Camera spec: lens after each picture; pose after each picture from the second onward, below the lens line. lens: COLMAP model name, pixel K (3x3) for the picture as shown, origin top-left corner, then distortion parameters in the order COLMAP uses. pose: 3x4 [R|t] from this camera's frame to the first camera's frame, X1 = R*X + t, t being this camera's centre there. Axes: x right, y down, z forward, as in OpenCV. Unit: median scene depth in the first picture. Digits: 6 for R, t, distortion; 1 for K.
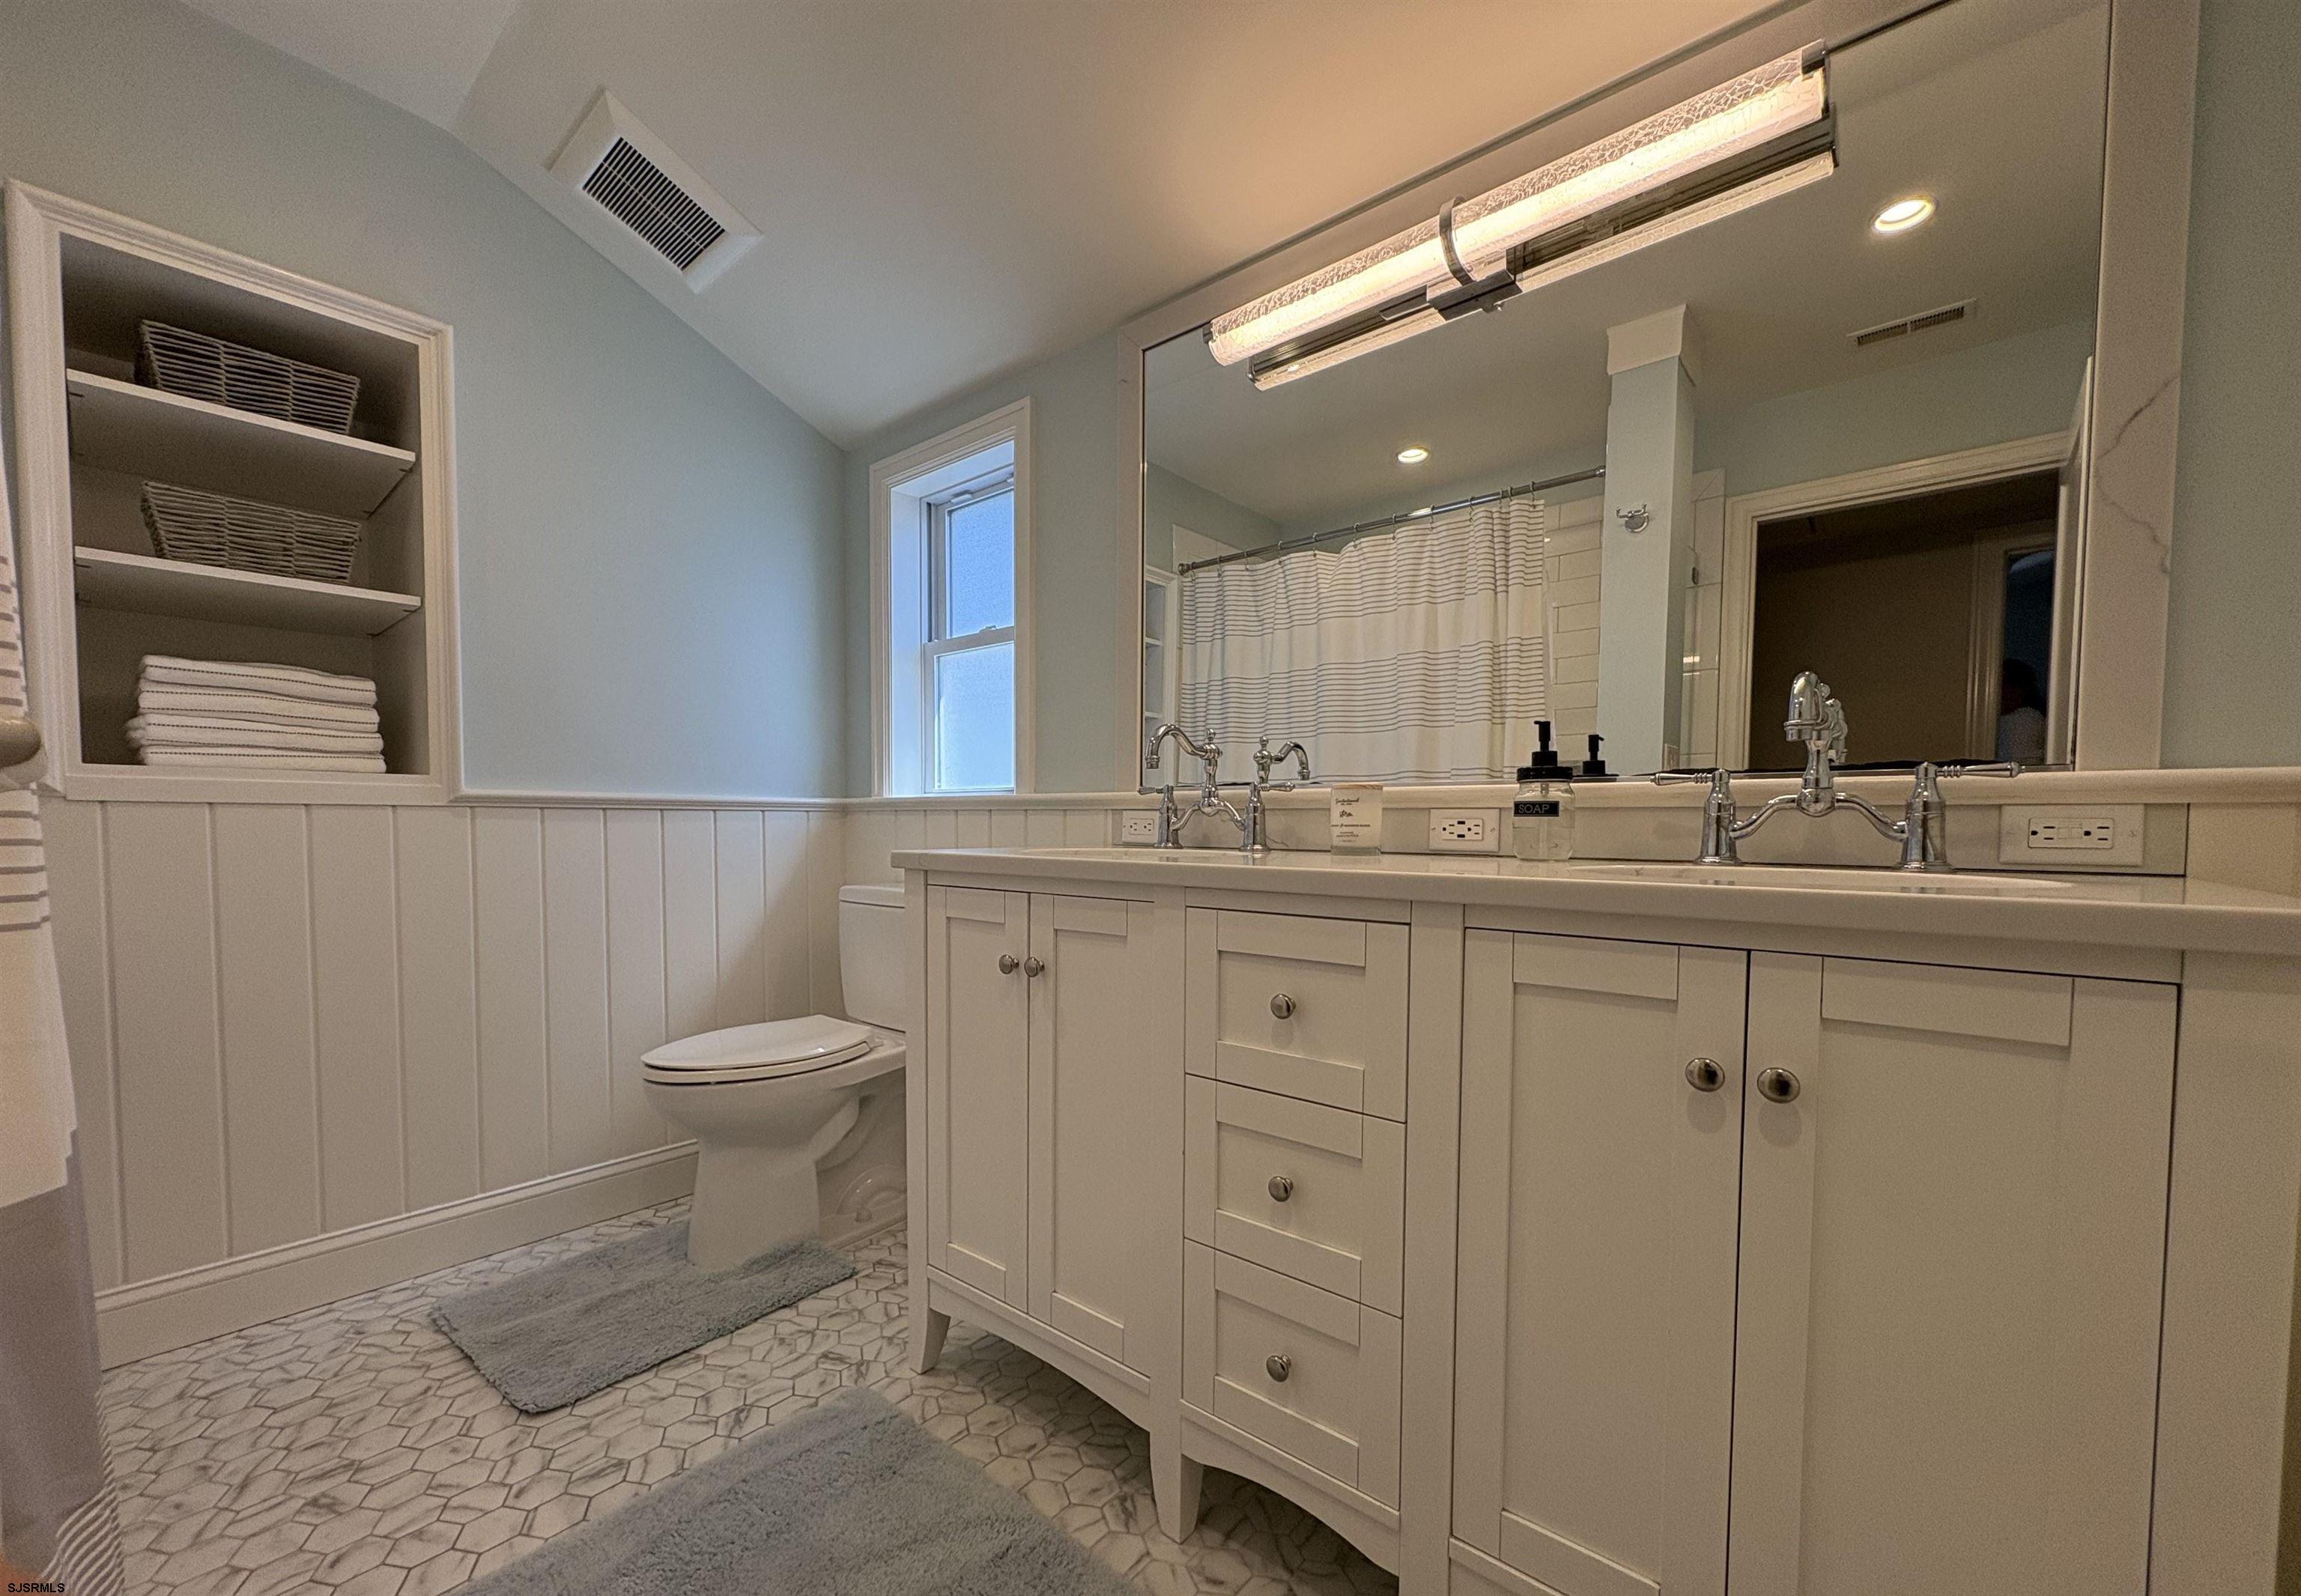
lens RADIAL K [[908.7, 0, 1142.8], [0, 908.7, 859.1], [0, 0, 1]] dist [-0.000003, 0.000003]
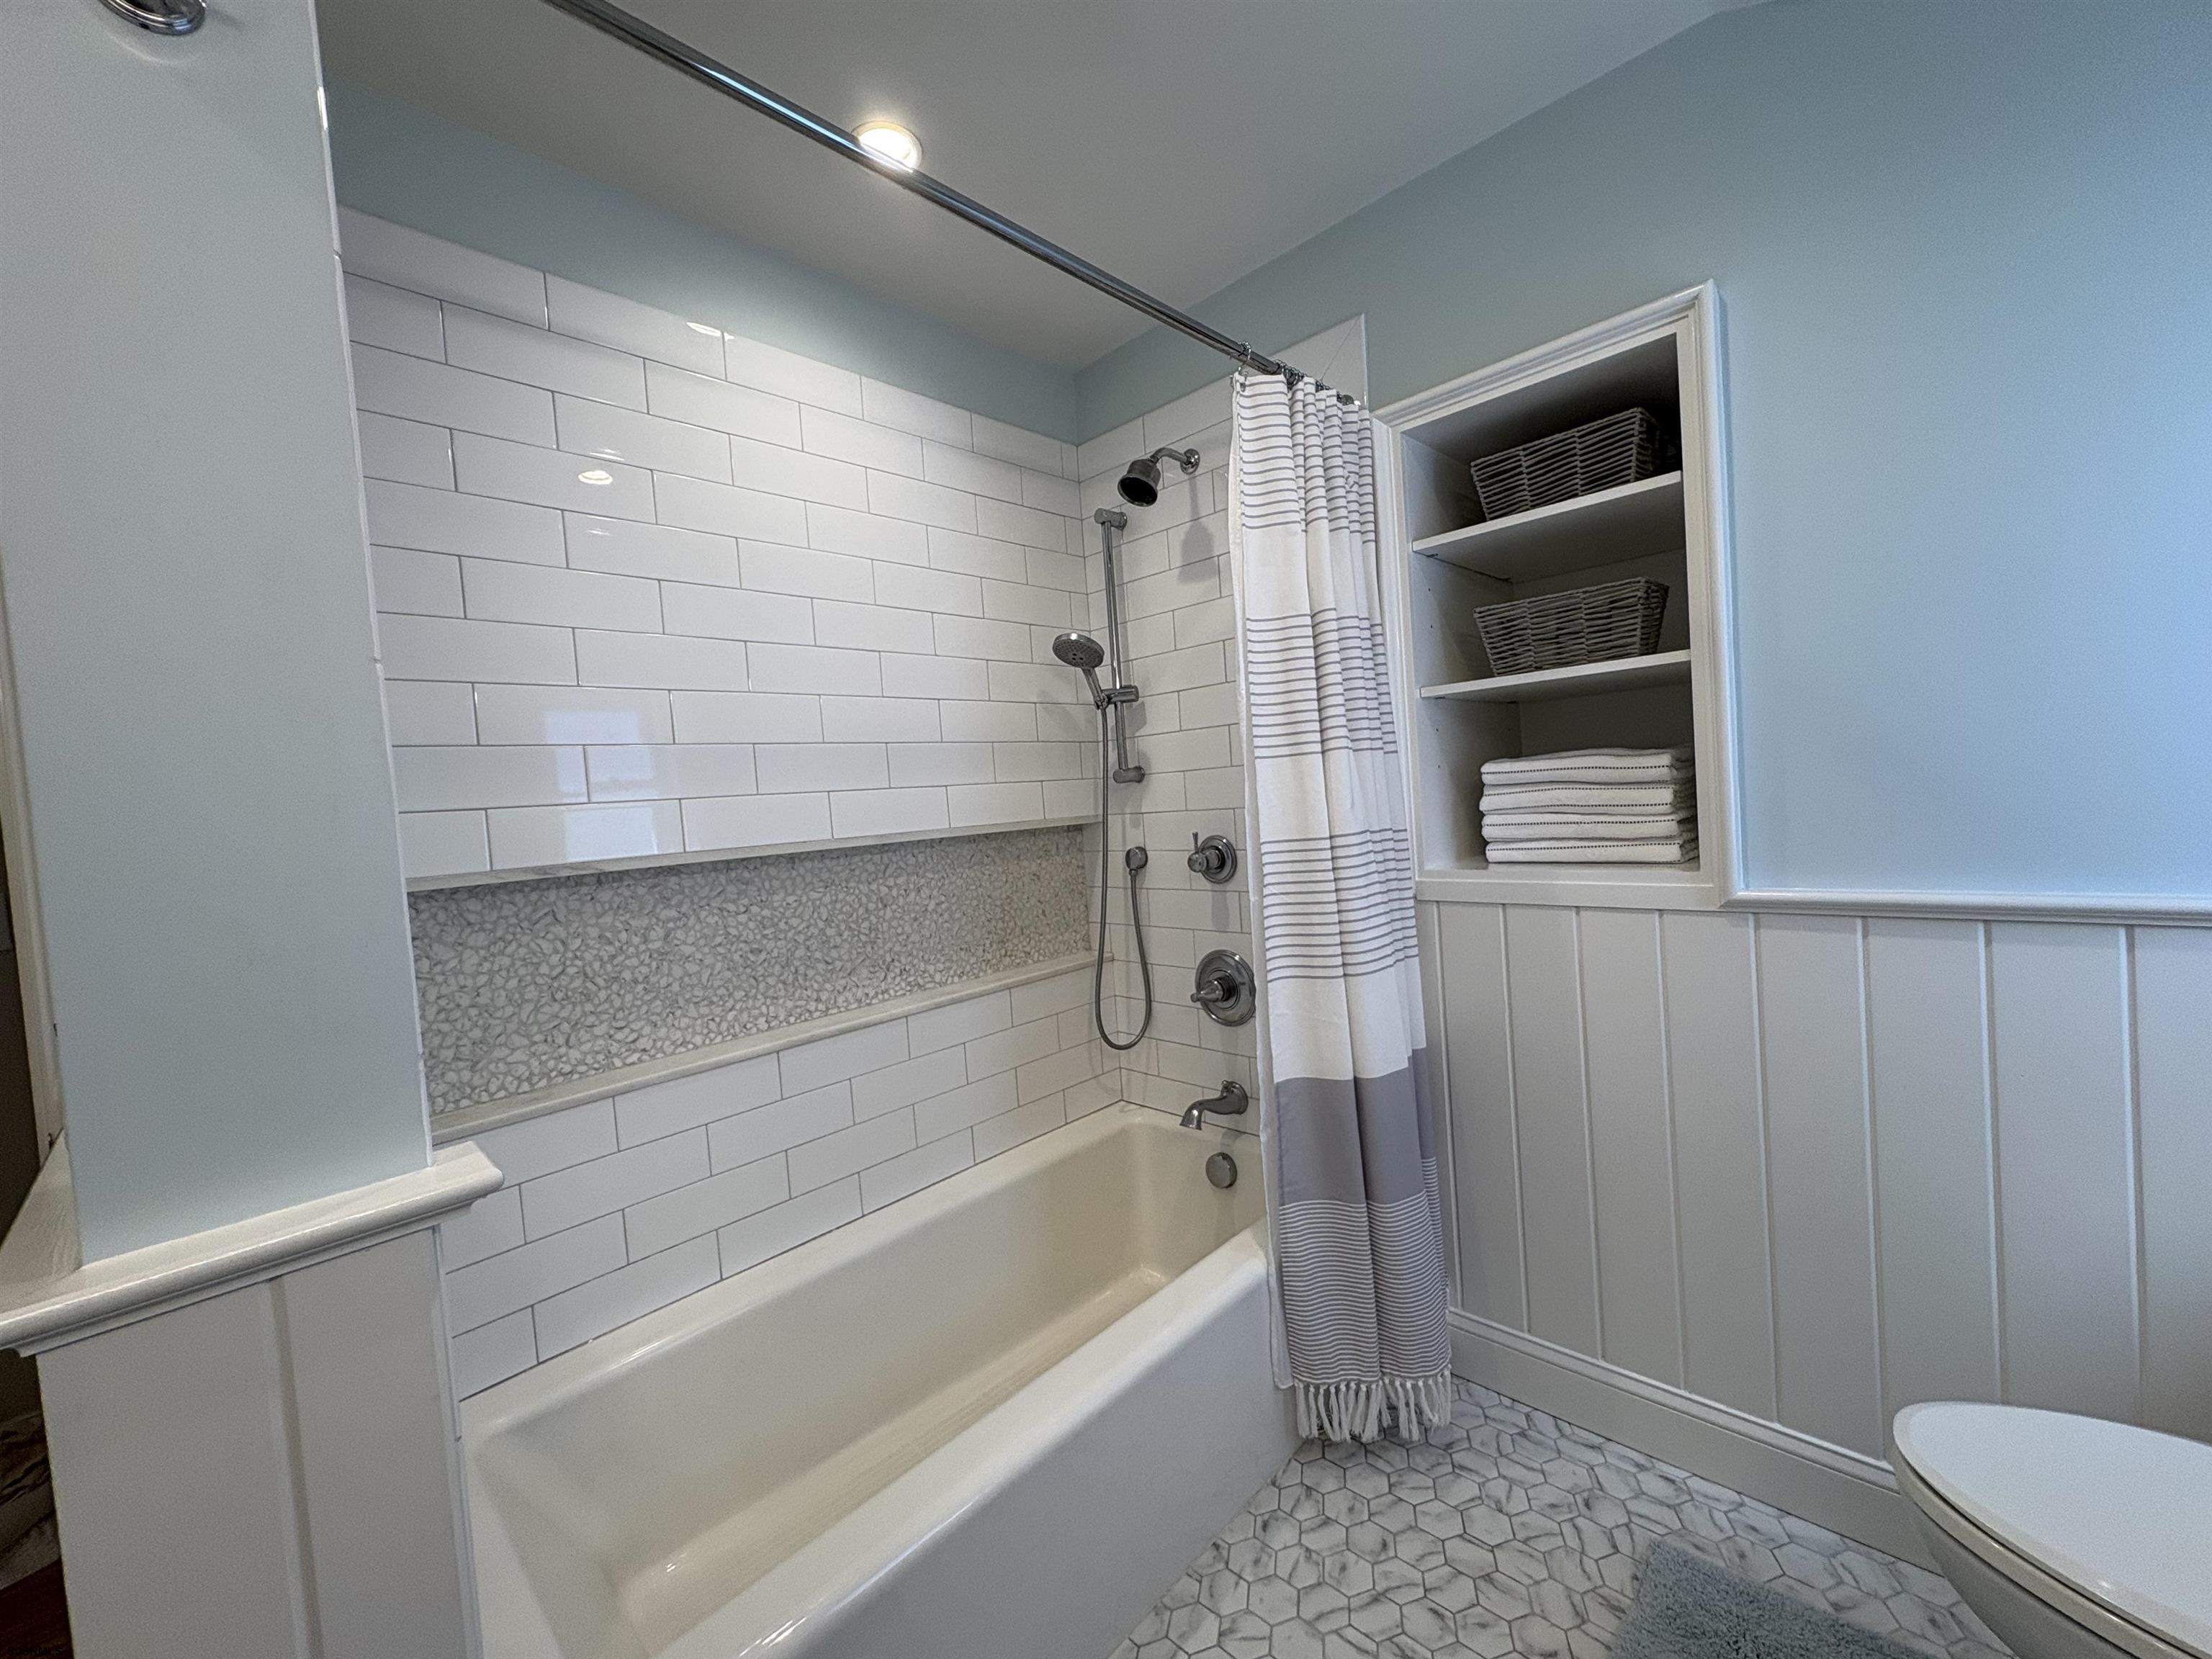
lens RADIAL K [[880.4, 0, 1101.2], [0, 880.4, 829.0], [0, 0, 1]] dist [0.002006, -0.000064]
pose [[-0.065742, 0.038400, -0.997098, 0.017724], [0.032219, 0.998820, 0.036342, -0.183117], [0.997316, -0.029736, -0.066901, 0.554005]]
